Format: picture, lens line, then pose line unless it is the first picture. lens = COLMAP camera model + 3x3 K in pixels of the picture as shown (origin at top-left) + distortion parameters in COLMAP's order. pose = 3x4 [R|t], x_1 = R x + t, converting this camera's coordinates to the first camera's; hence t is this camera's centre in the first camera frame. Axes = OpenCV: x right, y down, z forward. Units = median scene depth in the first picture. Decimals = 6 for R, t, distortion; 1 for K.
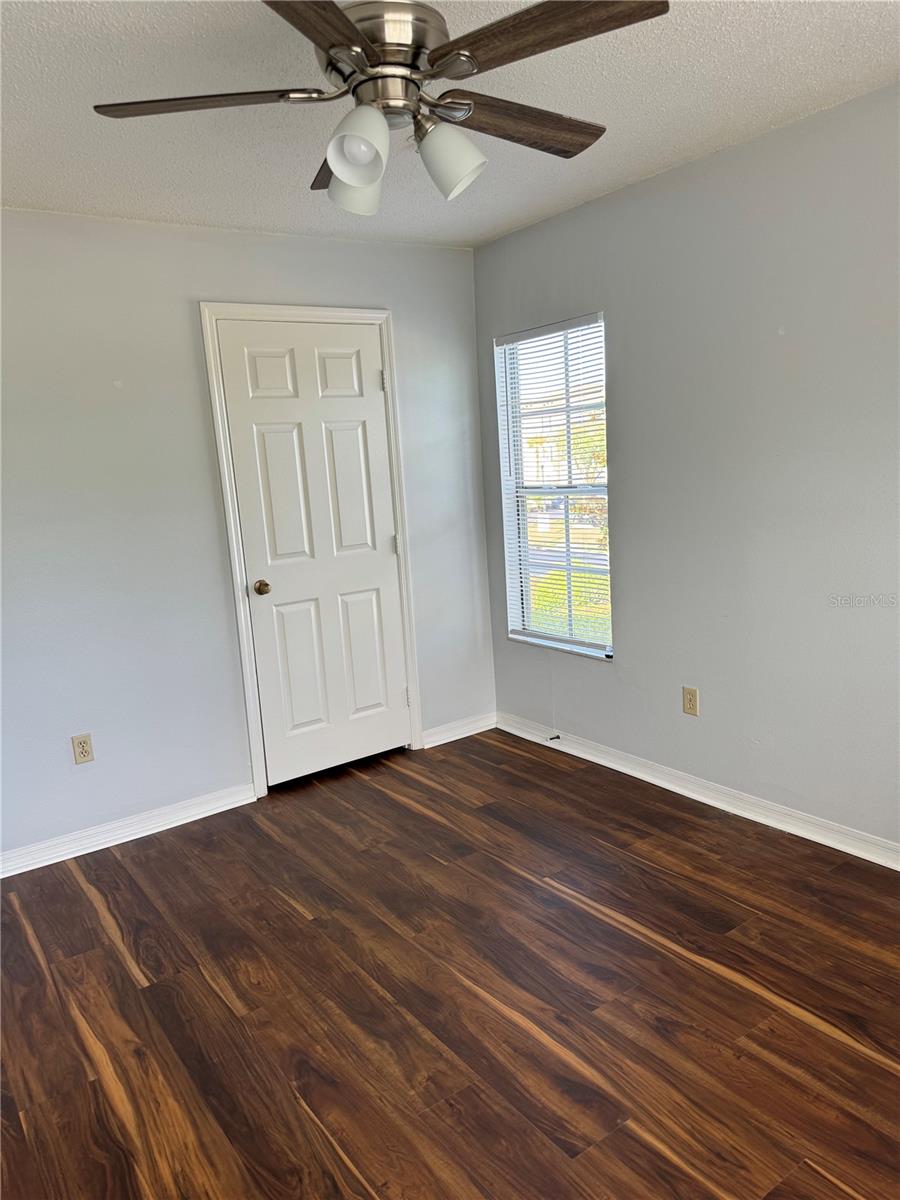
lens RADIAL K [[847.7, 0, 440.8], [0, 847.7, 601.8], [0, 0, 1]] dist [0.063377, -0.082225]
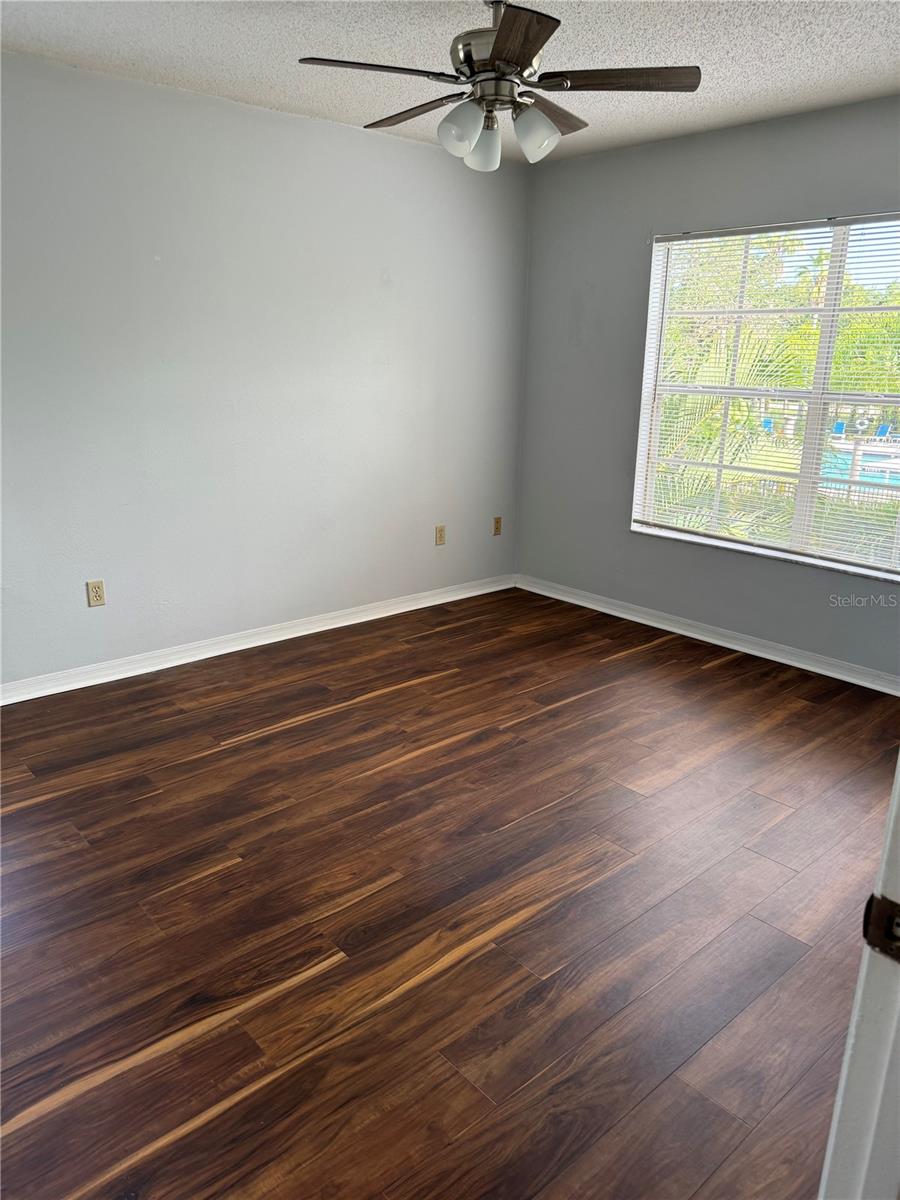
lens RADIAL K [[847.7, 0, 448.8], [0, 847.7, 610.6], [0, 0, 1]] dist [0.063377, -0.082225]
pose [[-0.116712, -0.222908, 0.967828, -1.084264], [0.164261, 0.956734, 0.240162, -0.065017], [-0.979488, 0.187006, -0.075048, 0.881701]]
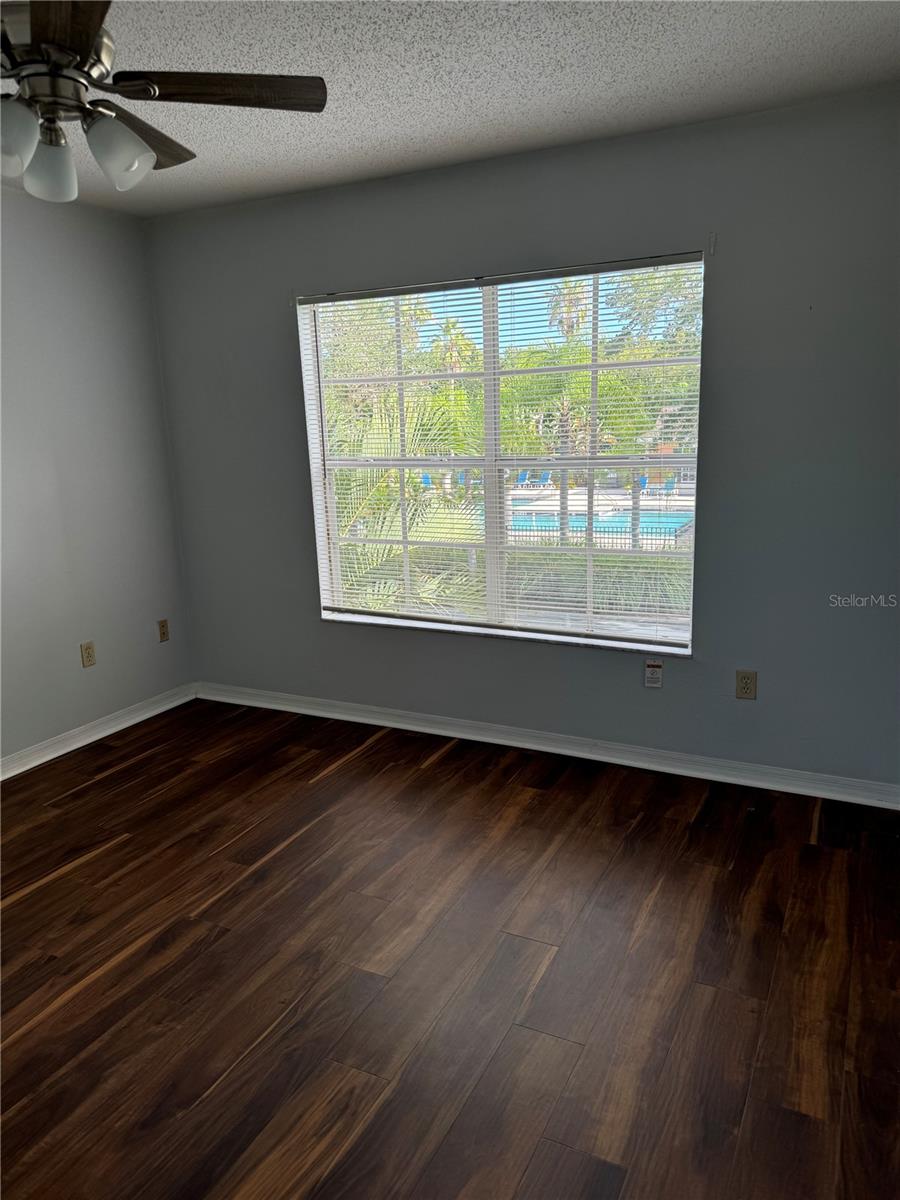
lens RADIAL K [[847.7, 0, 455.6], [0, 847.7, 616.9], [0, 0, 1]] dist [0.063377, -0.082225]
pose [[-0.479031, -0.121124, 0.869401, -0.842152], [0.212003, 0.945150, 0.248488, -0.081058], [-0.851812, 0.303349, -0.427078, 0.795725]]
